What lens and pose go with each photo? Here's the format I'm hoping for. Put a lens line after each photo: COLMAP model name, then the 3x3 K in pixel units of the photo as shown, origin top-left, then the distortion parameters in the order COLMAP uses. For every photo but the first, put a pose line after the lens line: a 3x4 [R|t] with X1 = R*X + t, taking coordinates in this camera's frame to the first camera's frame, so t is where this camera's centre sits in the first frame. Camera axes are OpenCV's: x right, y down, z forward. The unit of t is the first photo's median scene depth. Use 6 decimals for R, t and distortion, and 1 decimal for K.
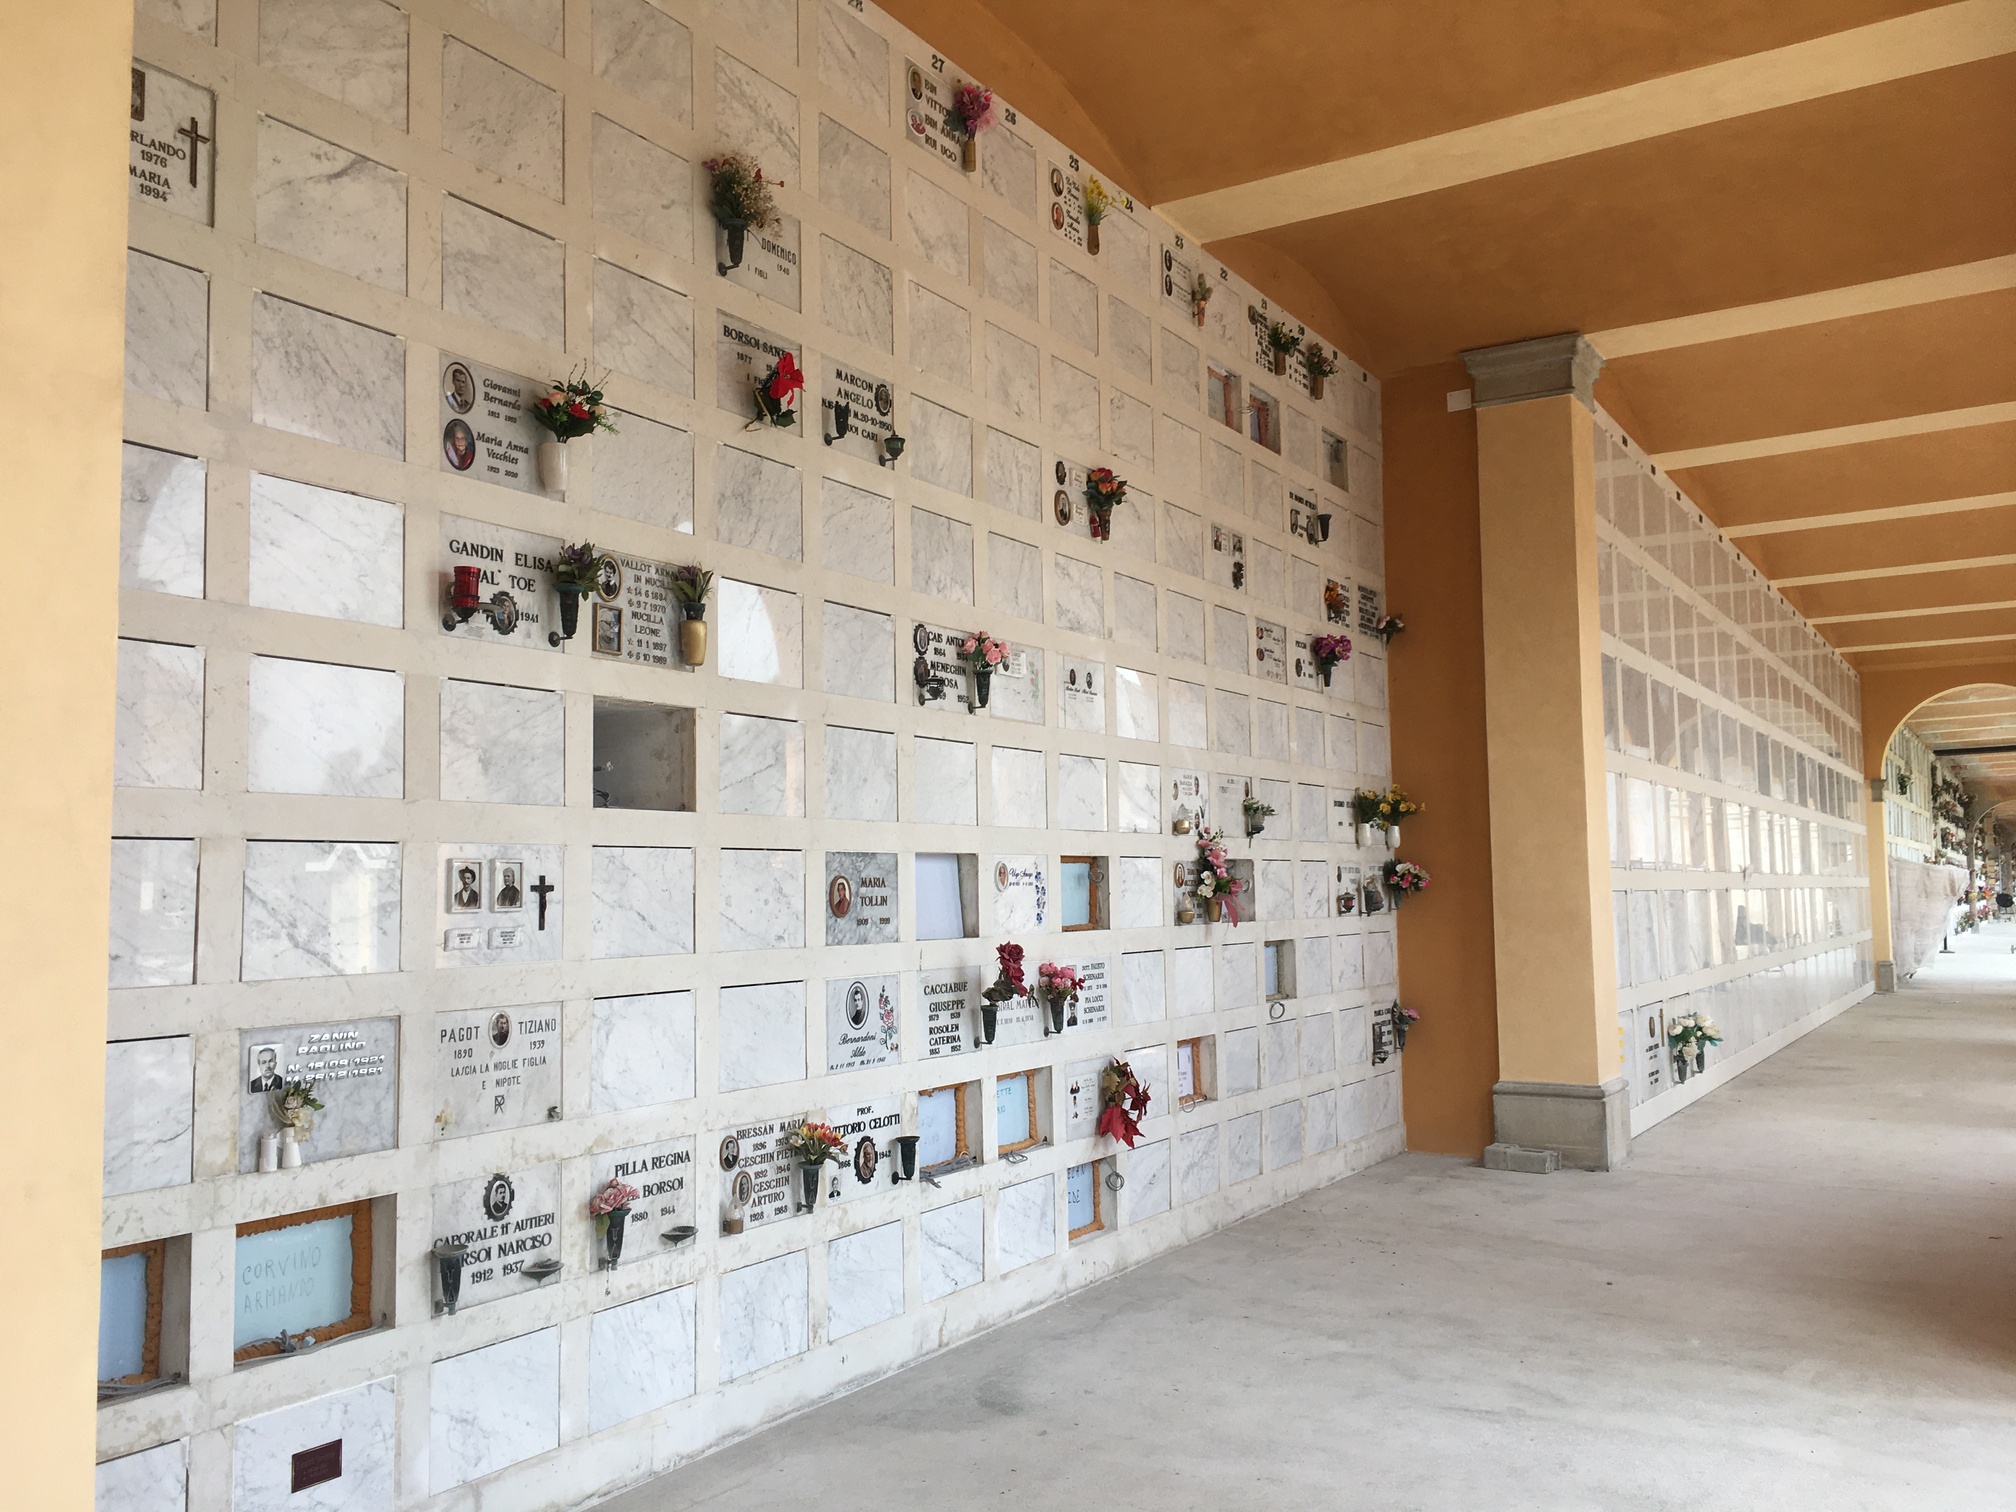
lens RADIAL K [[1696.6, 0, 1006.8], [0, 1696.6, 745.3], [0, 0, 1]] dist [0.090729, -0.128913]
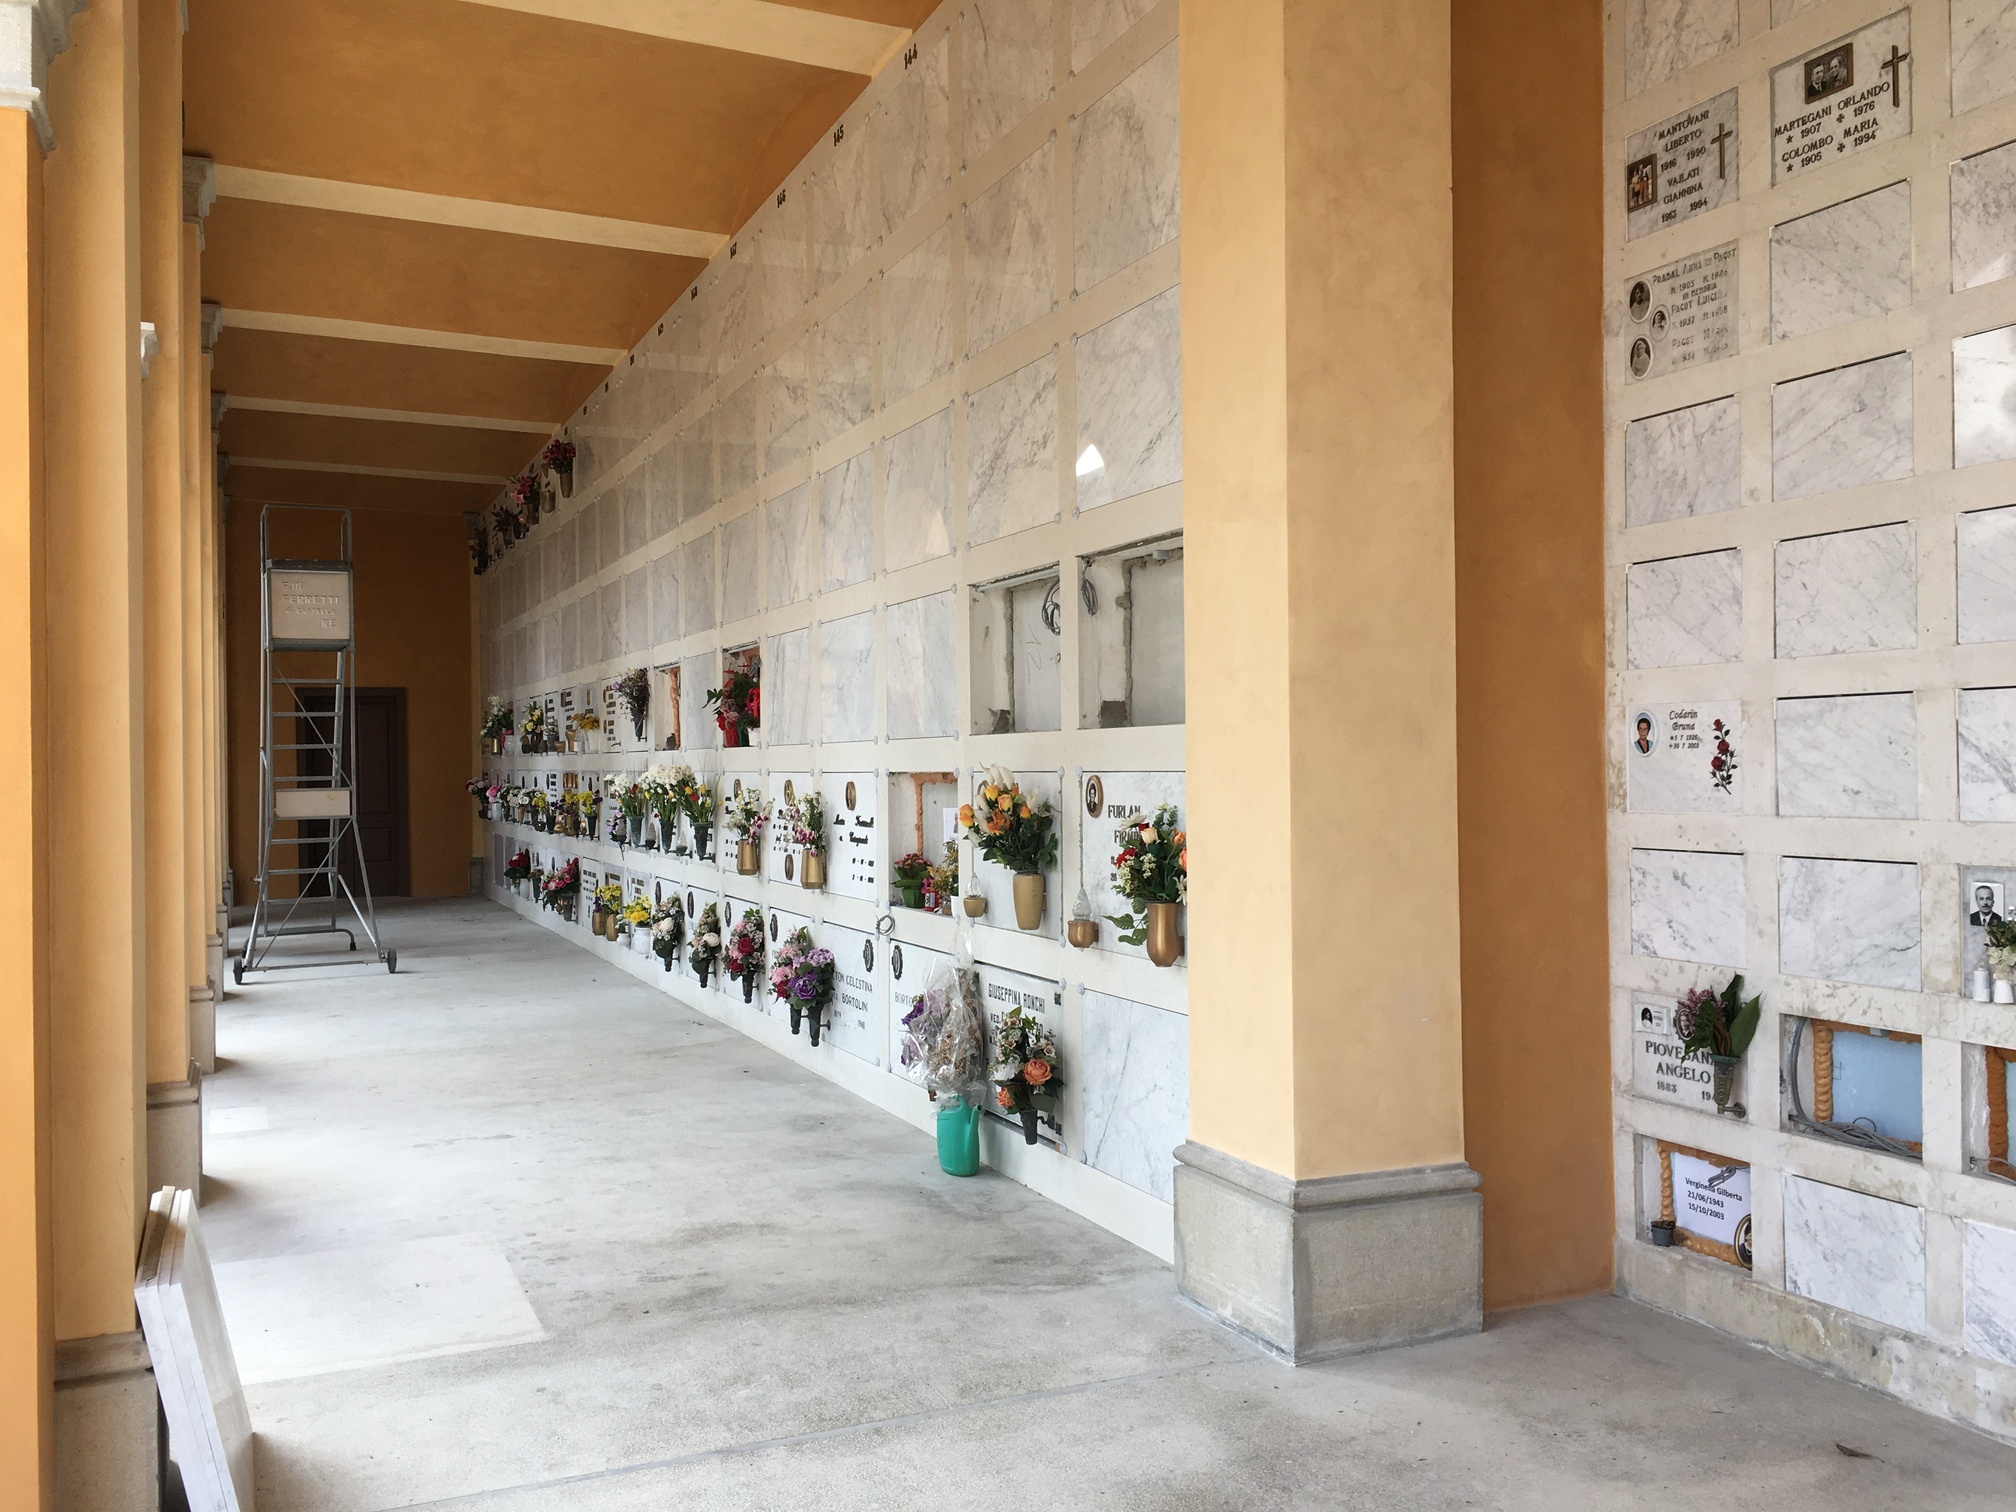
lens RADIAL K [[1696.6, 0, 1006.8], [0, 1696.6, 745.3], [0, 0, 1]] dist [0.090729, -0.128913]
pose [[-0.574831, 0.011818, -0.818187, 0.380052], [0.090139, 0.994725, -0.048961, 0.043496], [0.813292, -0.101895, -0.572864, 0.553907]]
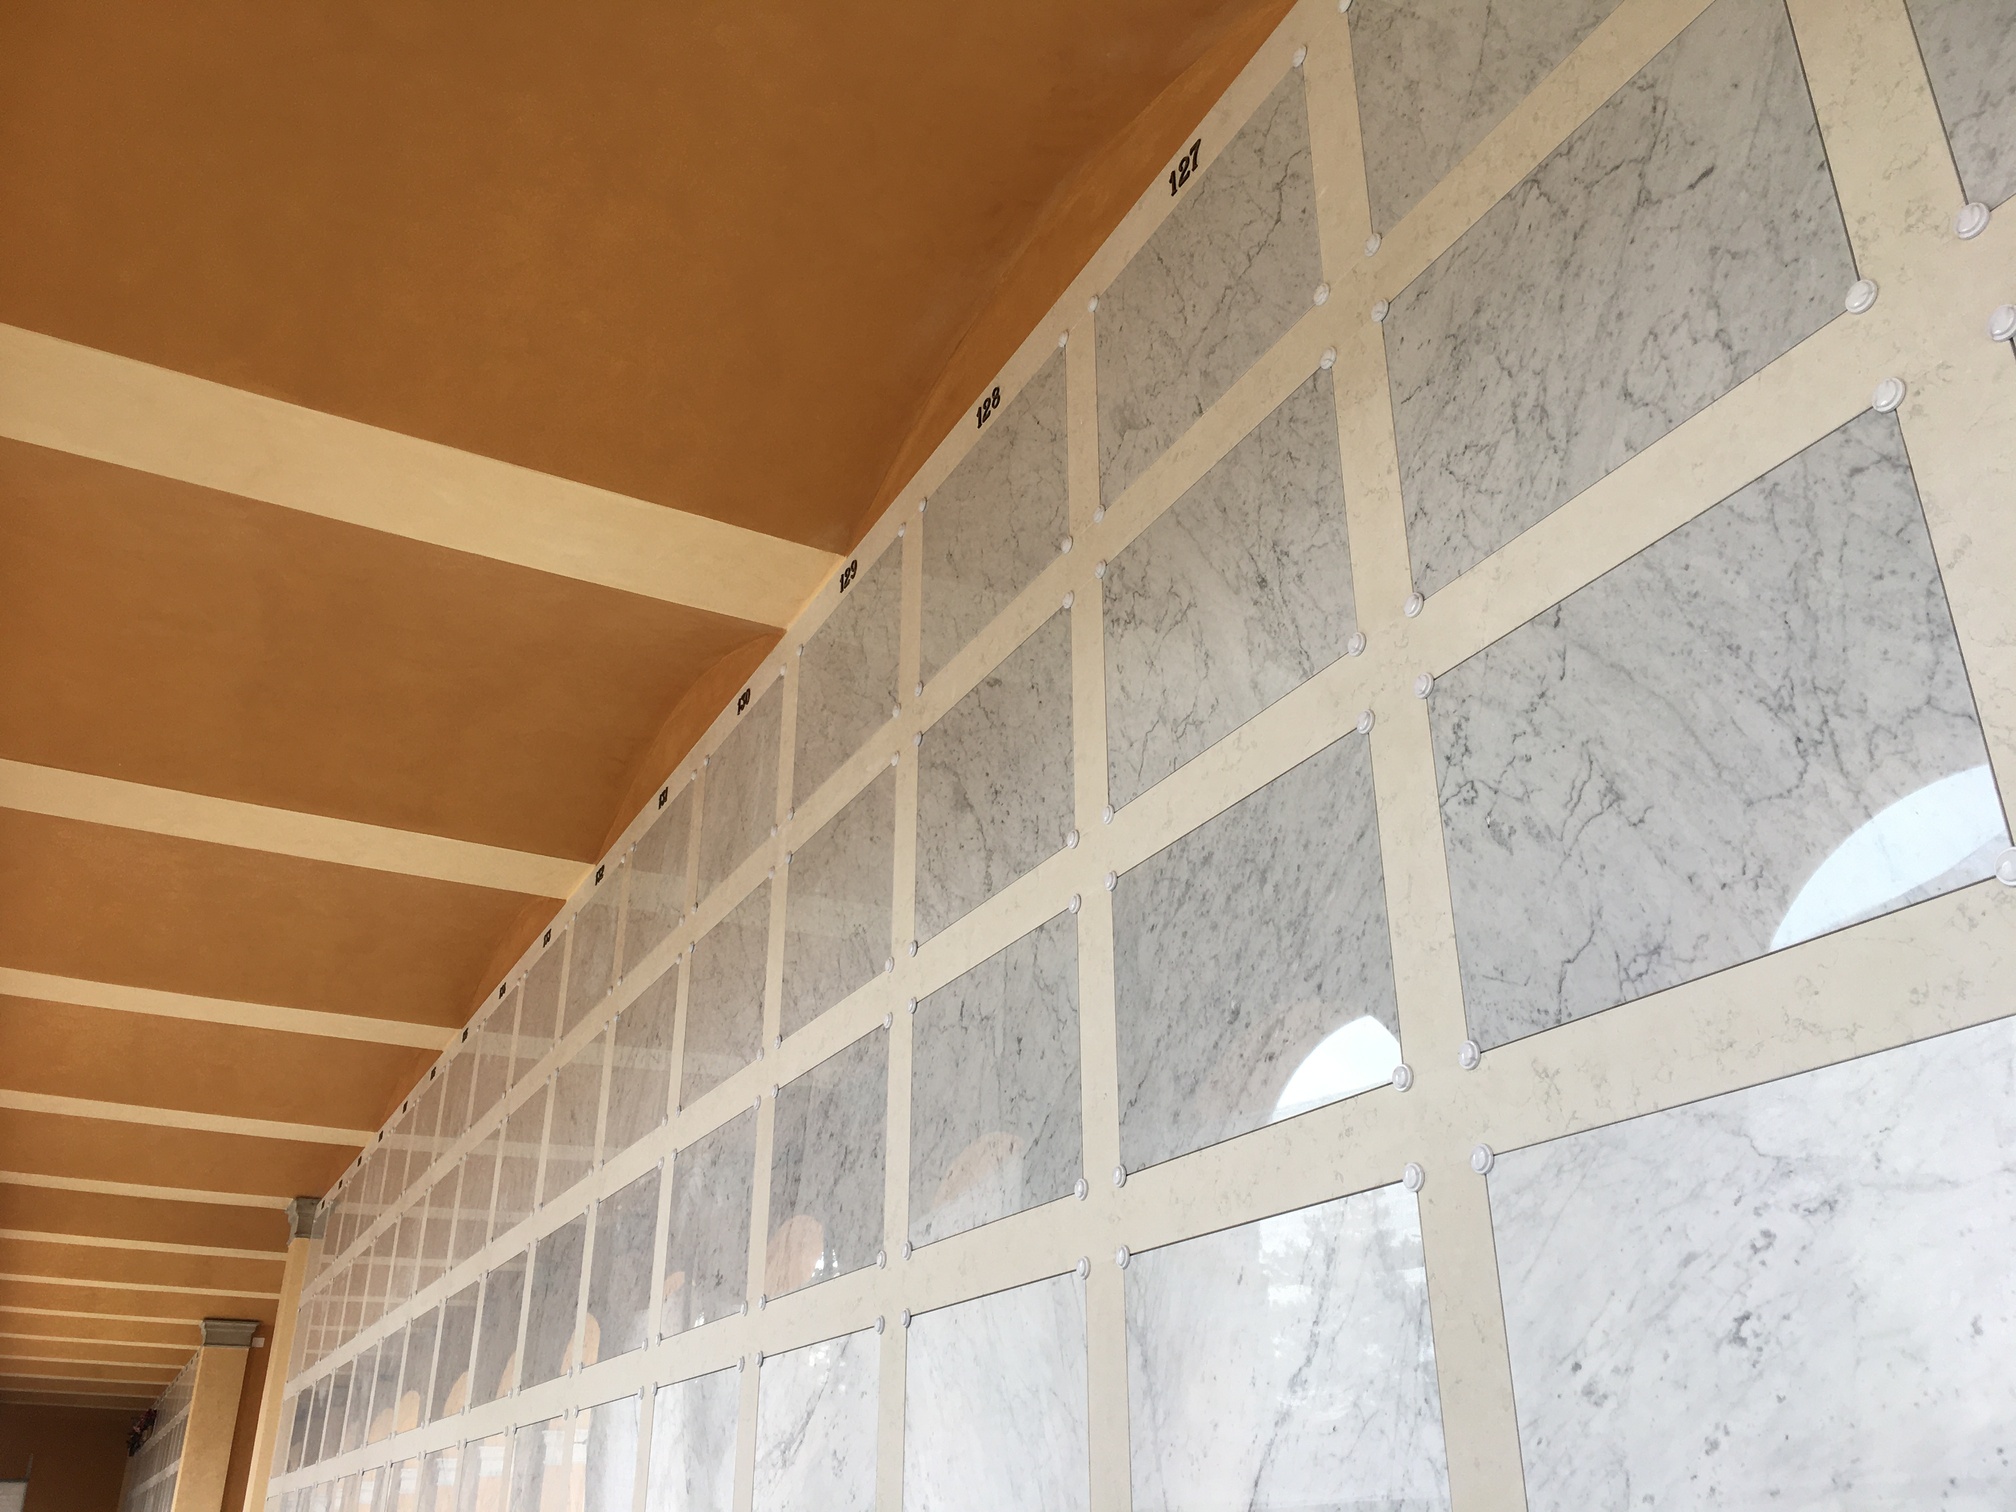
lens RADIAL K [[1696.6, 0, 1006.8], [0, 1696.6, 745.3], [0, 0, 1]] dist [0.090729, -0.128913]
pose [[-0.519435, -0.356597, -0.776547, 1.829055], [0.081064, 0.884101, -0.460210, 0.224746], [0.850656, -0.302000, -0.430326, 3.153602]]
